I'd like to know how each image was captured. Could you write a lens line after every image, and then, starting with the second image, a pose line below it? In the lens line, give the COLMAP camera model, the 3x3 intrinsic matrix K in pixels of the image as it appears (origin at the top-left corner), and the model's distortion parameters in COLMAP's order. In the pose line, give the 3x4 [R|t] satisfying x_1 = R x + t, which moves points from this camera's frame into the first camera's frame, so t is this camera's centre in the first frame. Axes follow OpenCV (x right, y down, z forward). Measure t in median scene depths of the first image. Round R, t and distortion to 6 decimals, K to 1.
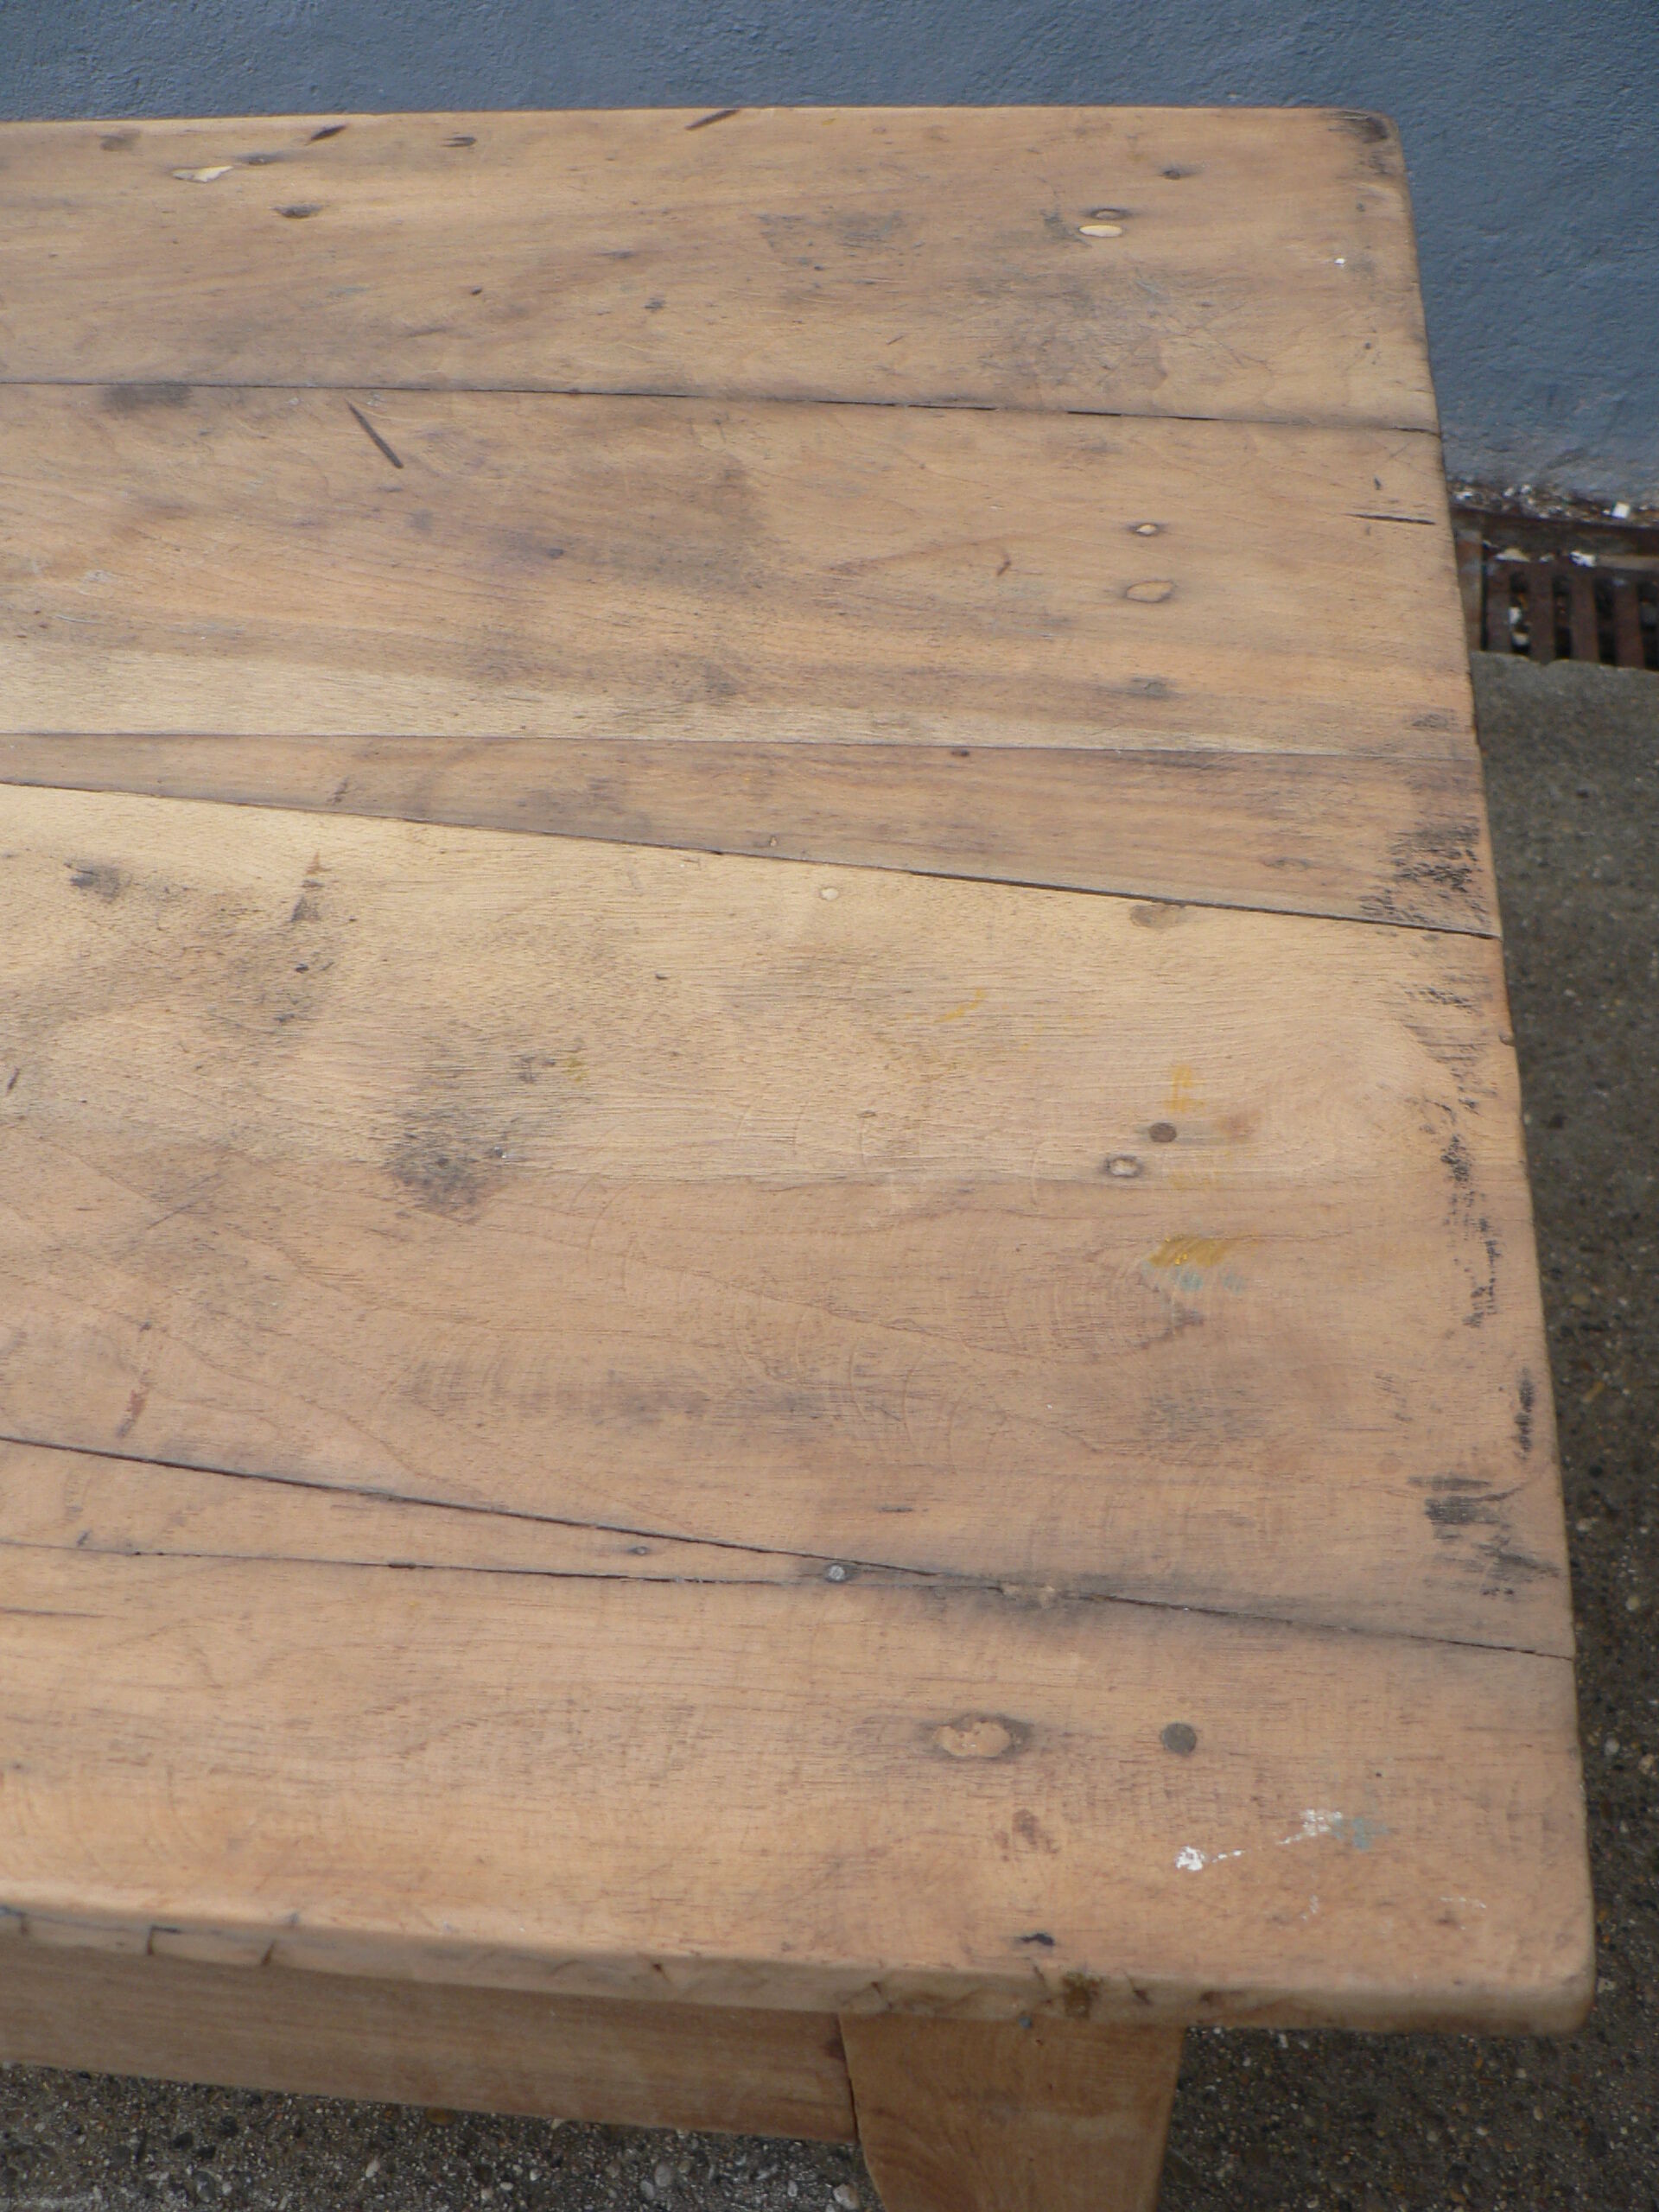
lens RADIAL K [[2408.1, 0, 796.8], [0, 2408.1, 1157.8], [0, 0, 1]] dist [-0.189664, 0.202997]
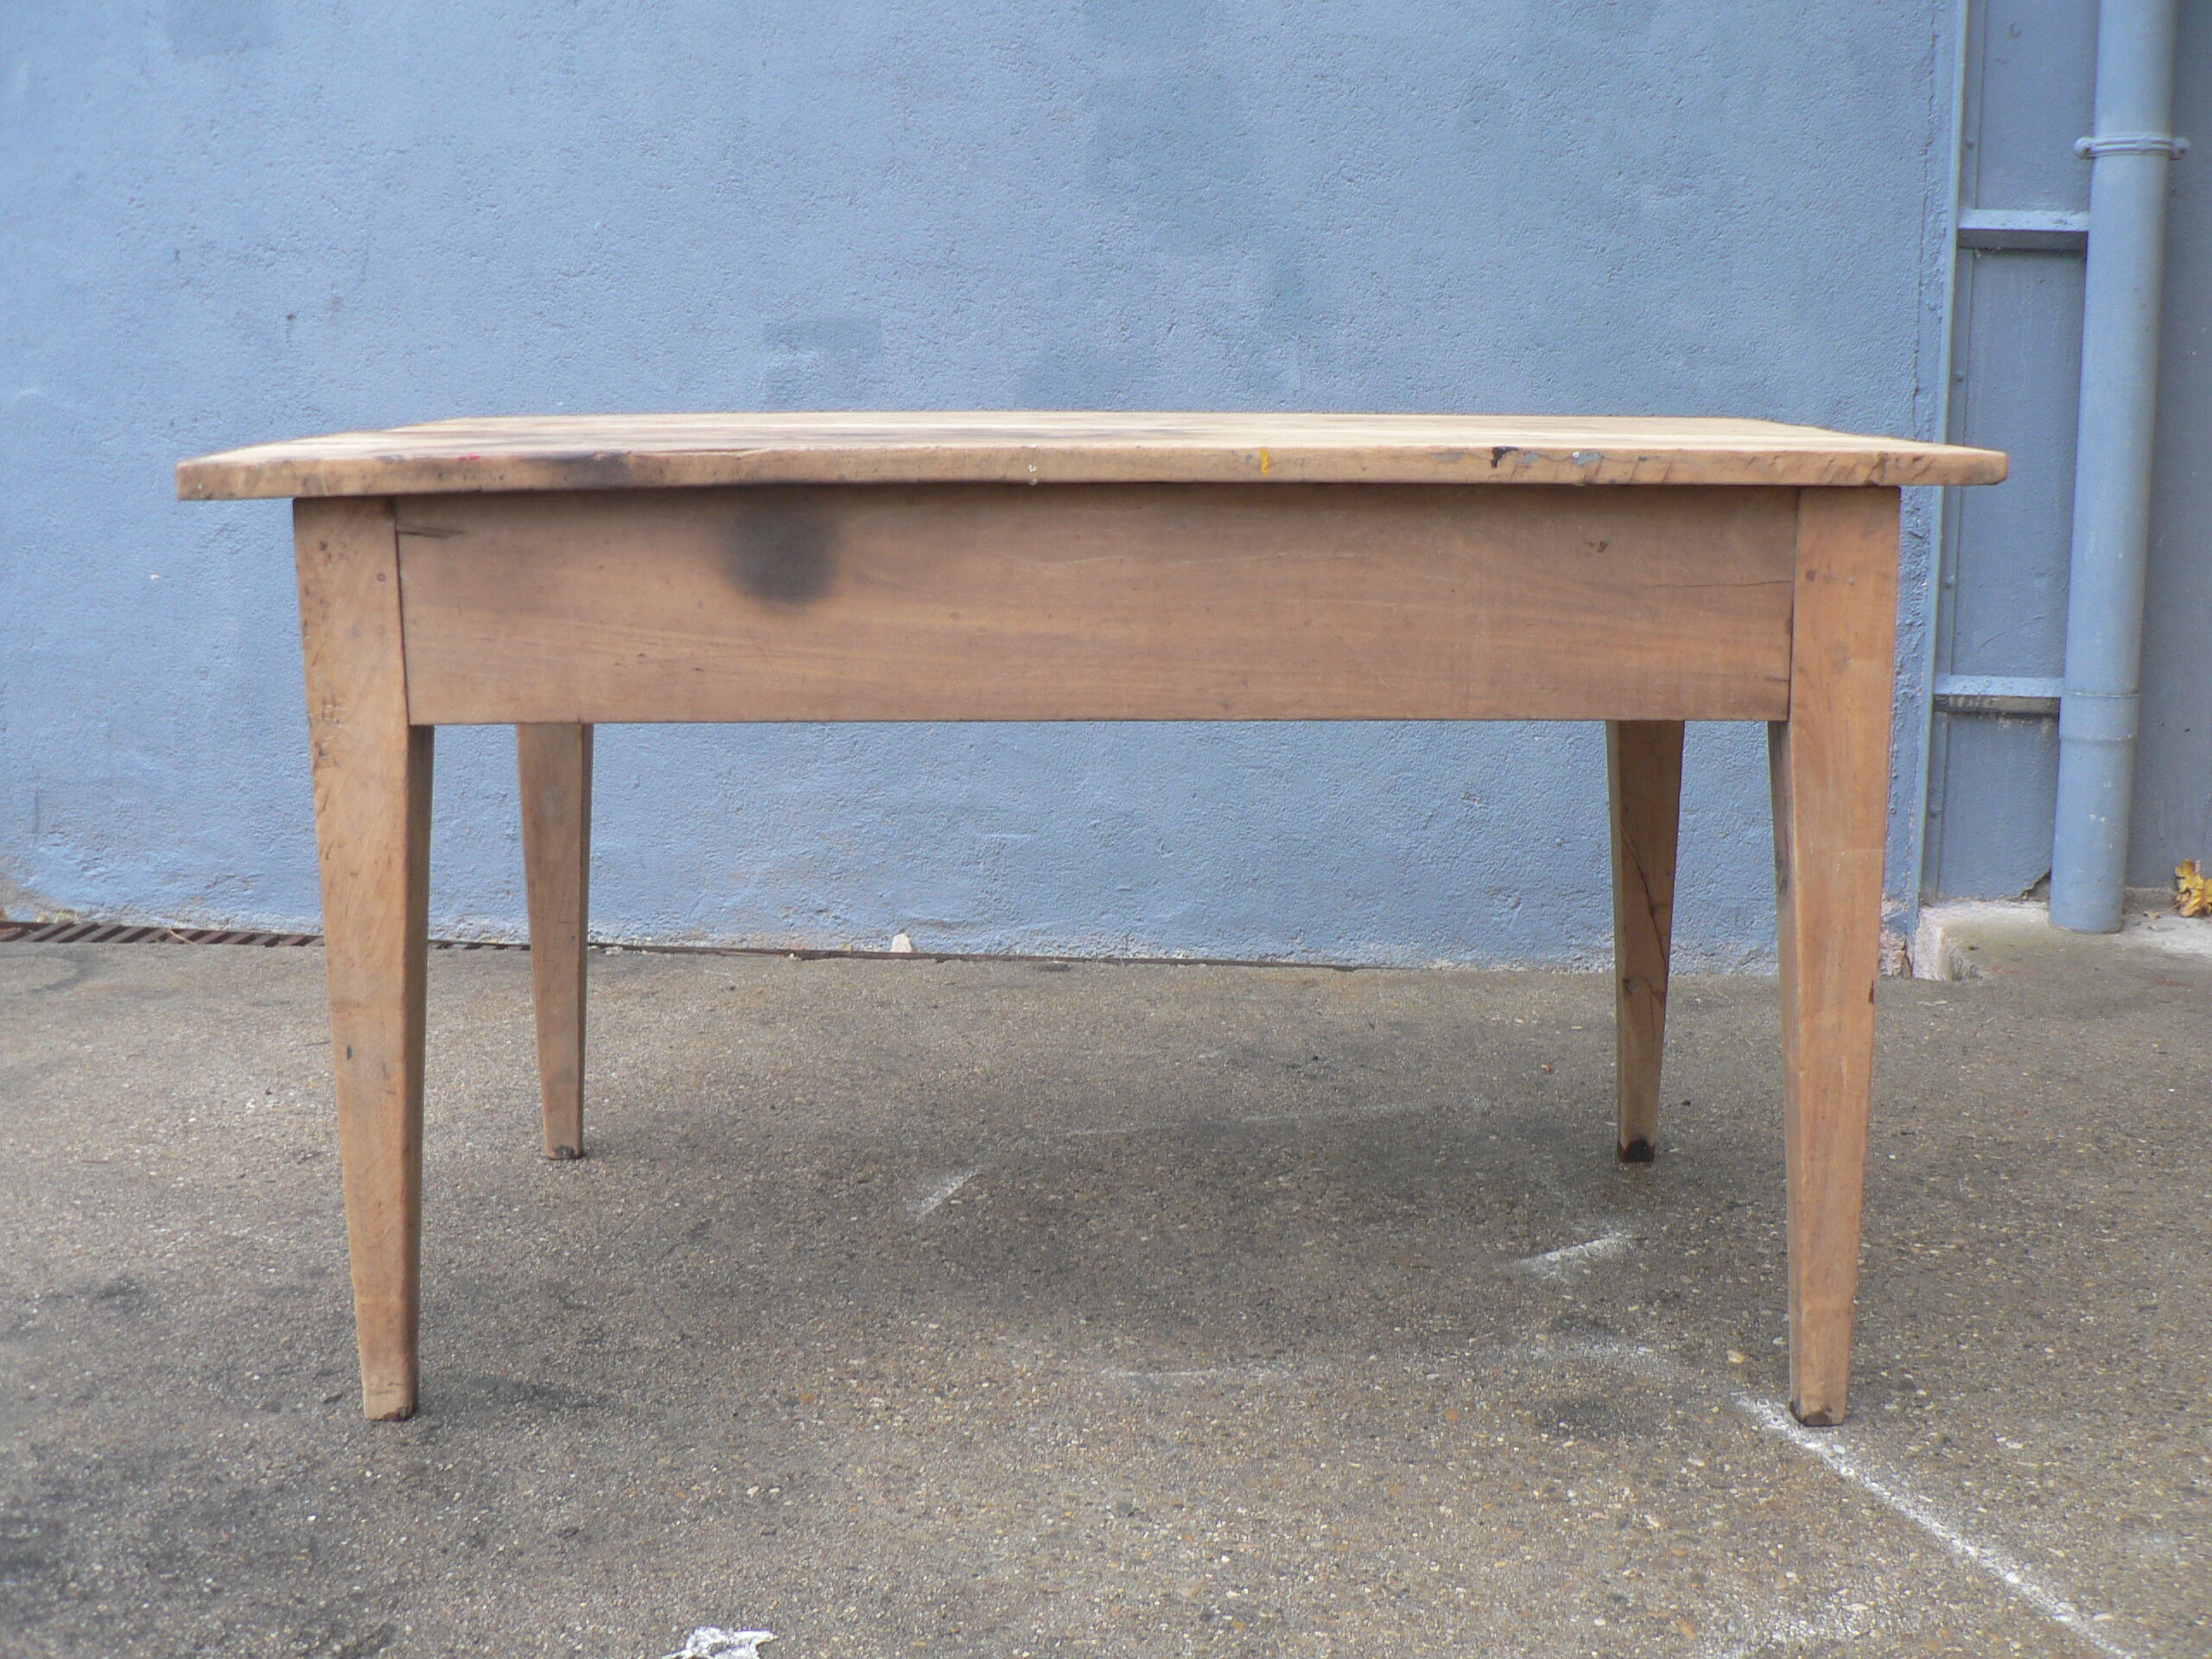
lens RADIAL K [[2415.4, 0, 1106.0], [0, 2415.4, 829.5], [0, 0, 1]] dist [-0.197521, 0.222290]
pose [[0.992891, 0.033863, 0.114104, -0.887774], [0.042098, 0.796793, -0.602784, 1.766638], [-0.111330, 0.603302, 0.789704, -0.884496]]
